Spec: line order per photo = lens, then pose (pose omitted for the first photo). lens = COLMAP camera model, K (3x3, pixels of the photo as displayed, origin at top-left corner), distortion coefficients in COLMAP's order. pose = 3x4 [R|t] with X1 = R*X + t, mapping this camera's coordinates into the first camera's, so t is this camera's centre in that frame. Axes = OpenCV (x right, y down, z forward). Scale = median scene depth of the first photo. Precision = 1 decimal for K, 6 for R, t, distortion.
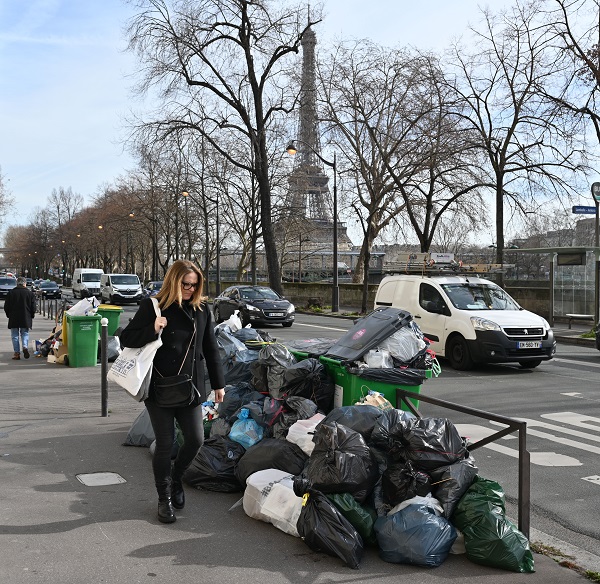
lens RADIAL K [[697.0, 0, 313.0], [0, 697.0, 293.1], [0, 0, 1]] dist [0.009712, 0.000000]
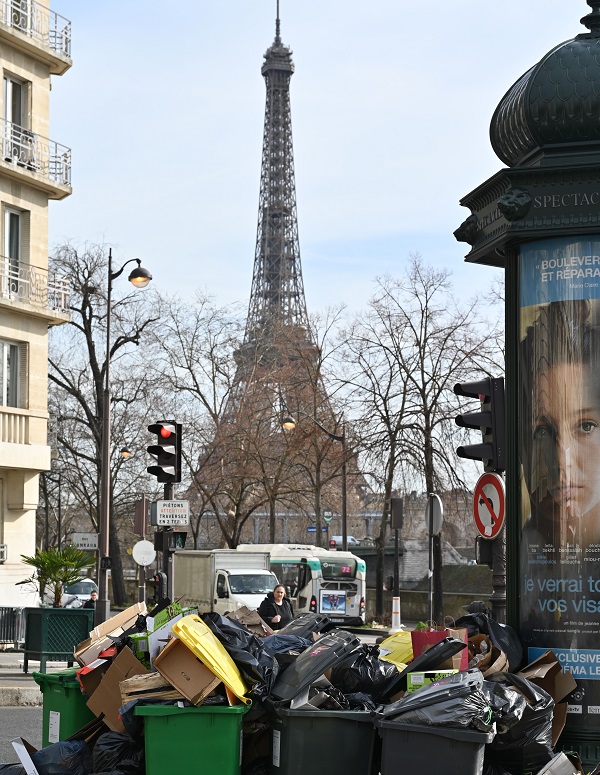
lens RADIAL K [[1796.6, 0, 300.4], [0, 1796.6, 386.9], [0, 0, 1]] dist [0.052197, 0.000000]
pose [[0.999710, -0.005583, -0.023416, 0.288682], [0.002860, 0.993387, -0.114782, 0.006978], [0.023902, 0.114681, 0.993115, -1.634335]]
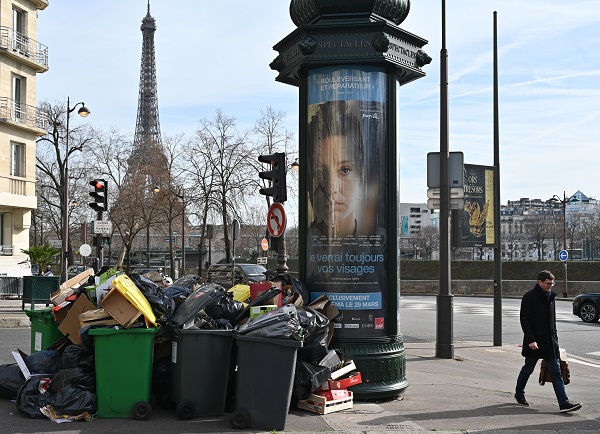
lens RADIAL K [[796.3, 0, 300.3], [0, 796.3, 218.1], [0, 0, 1]] dist [0.005821, 0.000000]
pose [[0.987702, 0.002724, 0.156325, 0.265756], [0.008002, 0.997657, -0.067945, 0.013154], [-0.156144, 0.068360, 0.985366, -1.485776]]
